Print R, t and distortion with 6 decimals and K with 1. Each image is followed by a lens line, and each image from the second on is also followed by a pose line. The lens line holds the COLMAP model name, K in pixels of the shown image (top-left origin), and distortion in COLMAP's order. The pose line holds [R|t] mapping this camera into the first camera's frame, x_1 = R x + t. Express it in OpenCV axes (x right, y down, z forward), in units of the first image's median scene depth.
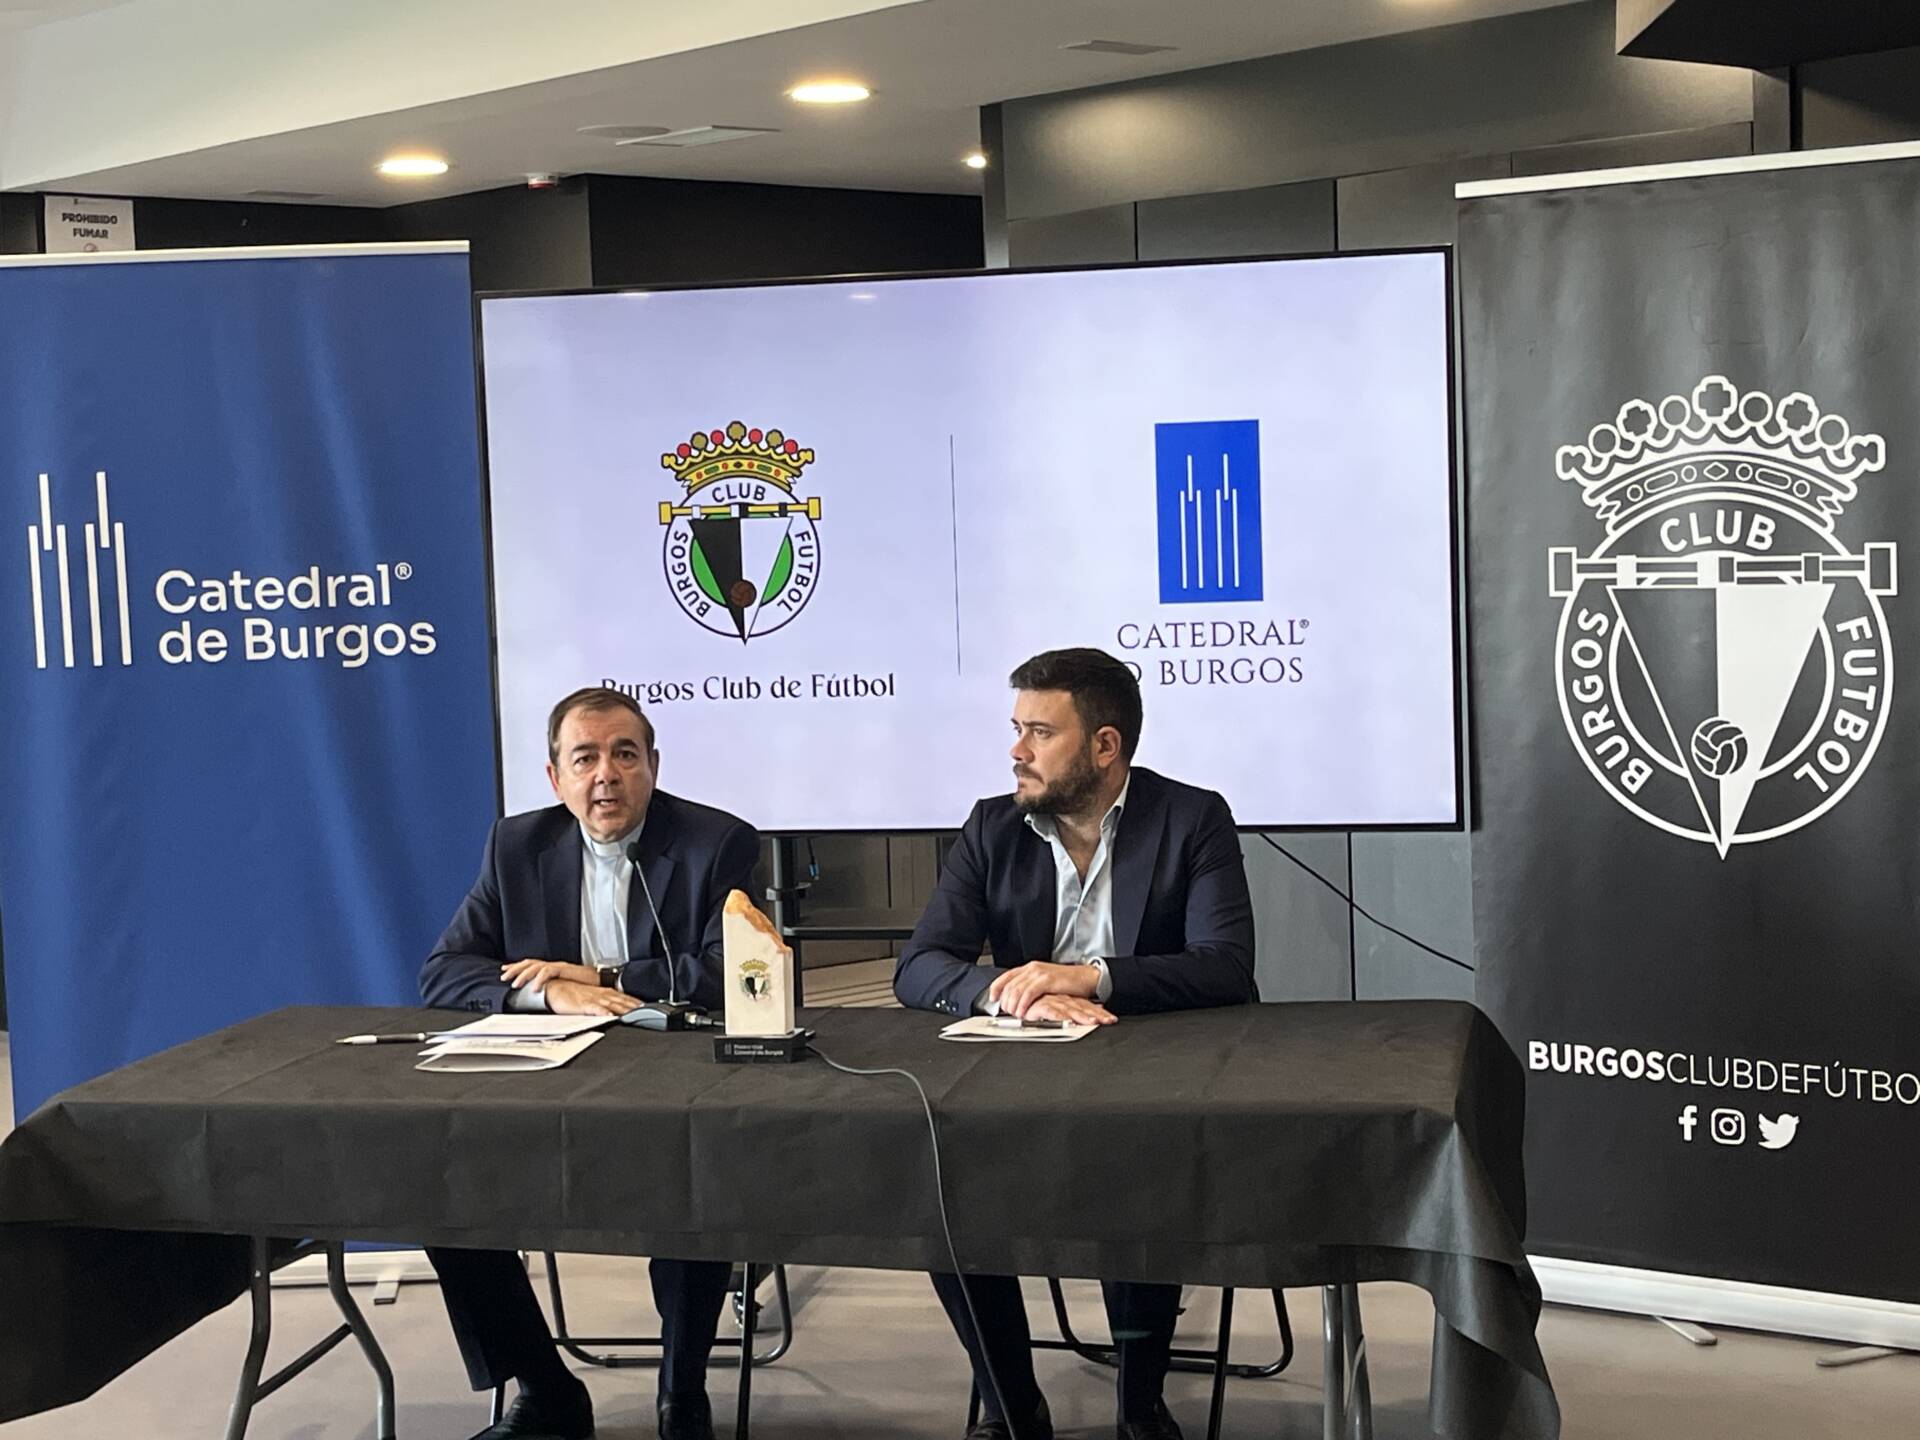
lens RADIAL K [[3201.4, 0, 1011.3], [0, 3201.4, 715.0], [0, 0, 1]] dist [0.172224, -0.784729]
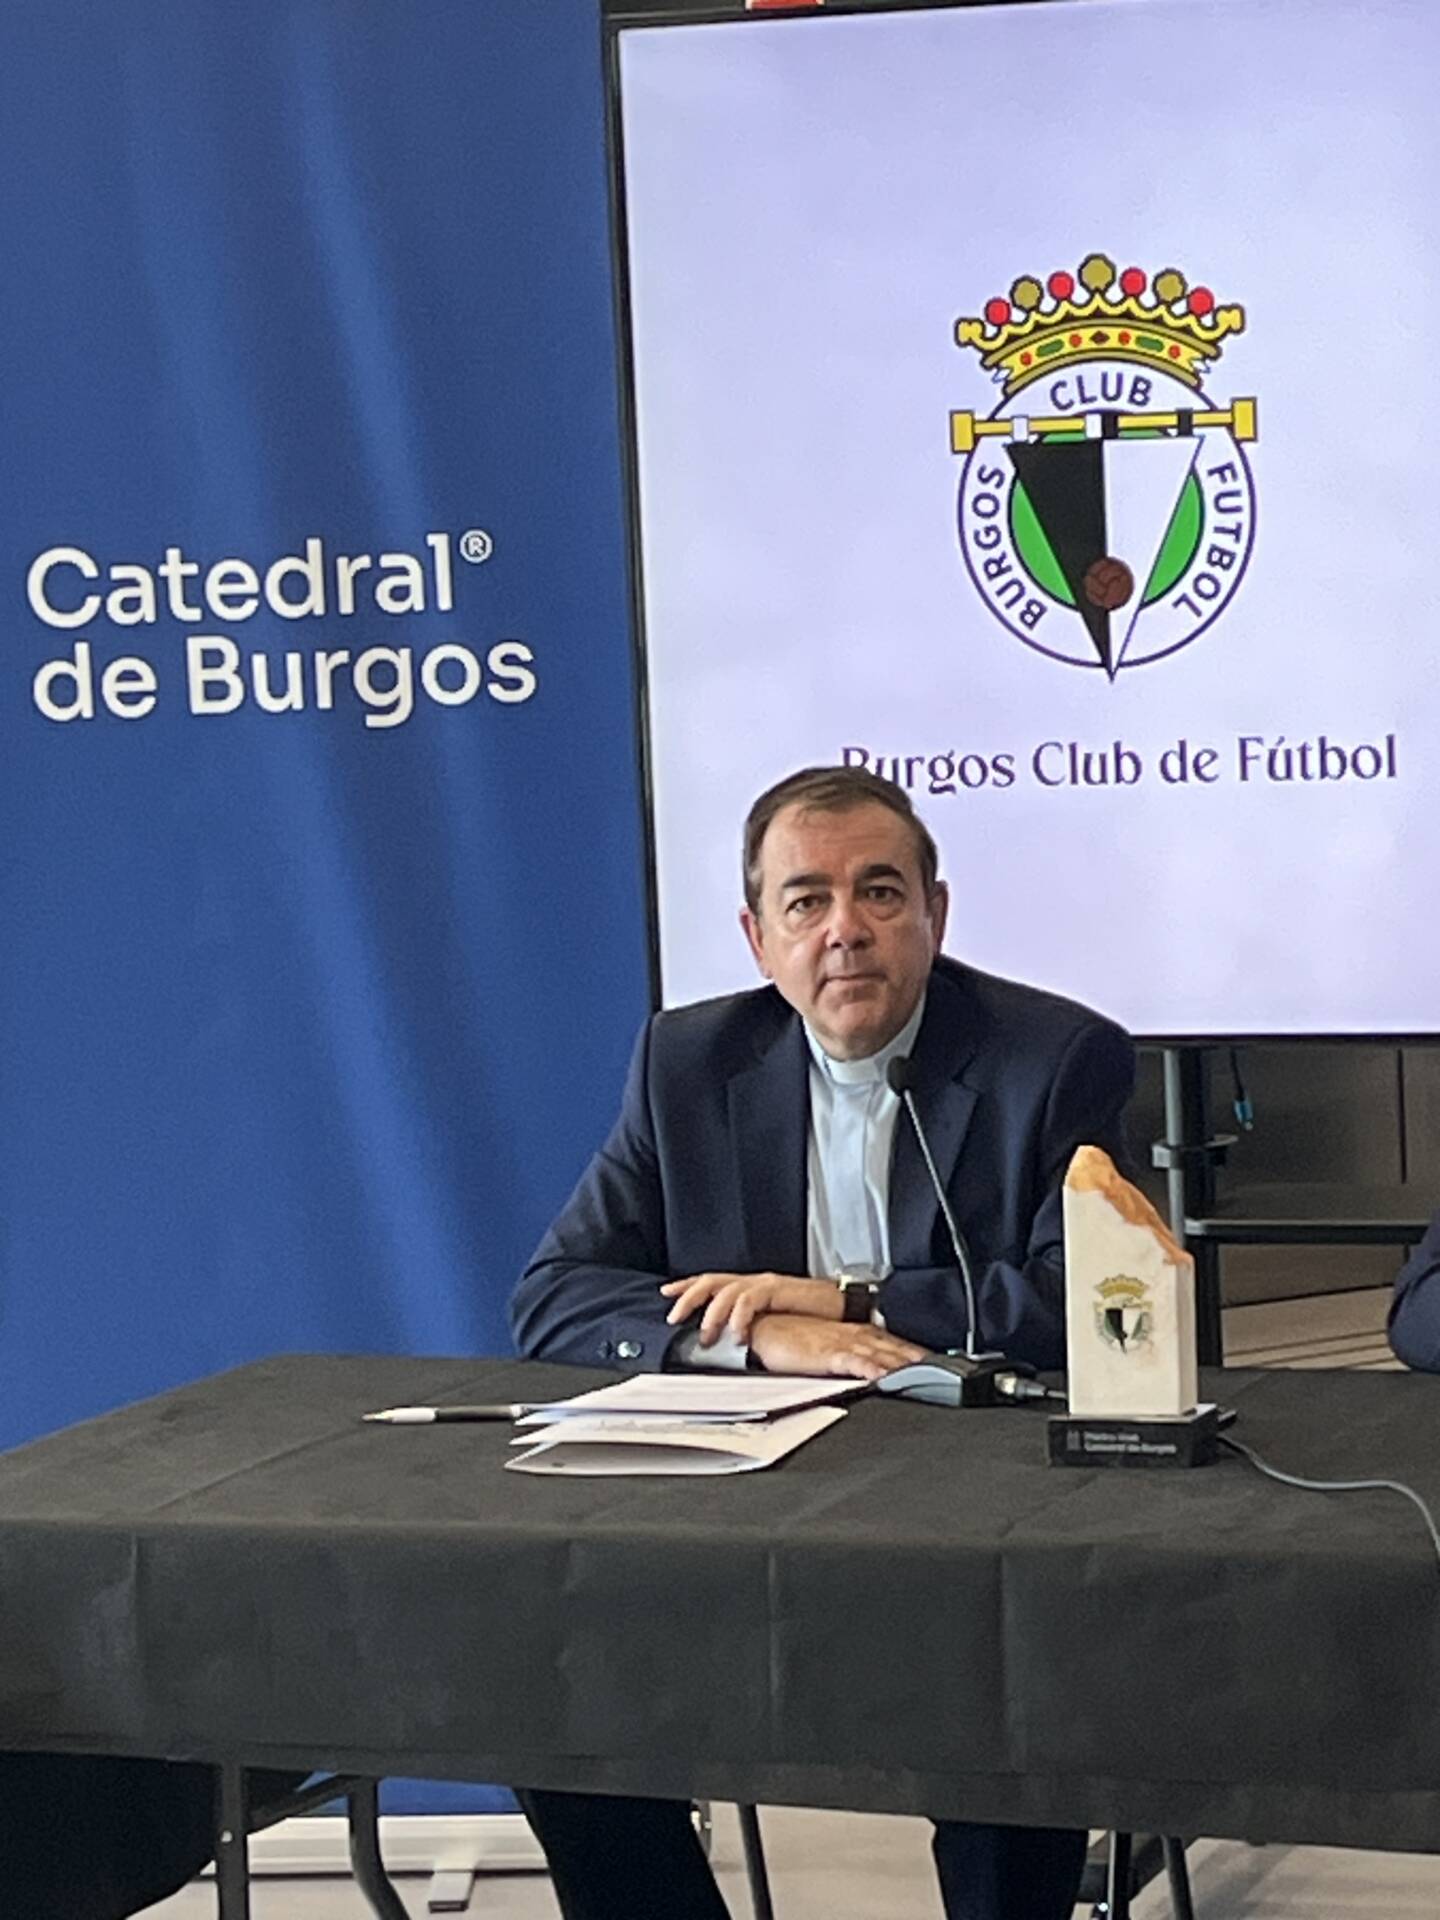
lens RADIAL K [[6979.1, 0, 720.2], [0, 6979.1, 1011.5], [0, 0, 1]] dist [0.200901, -0.536058]
pose [[0.989109, 0.002524, -0.147162, 0.022398], [0.002318, 0.999462, 0.032717, -0.005538], [0.147165, -0.032702, 0.988571, -0.145190]]
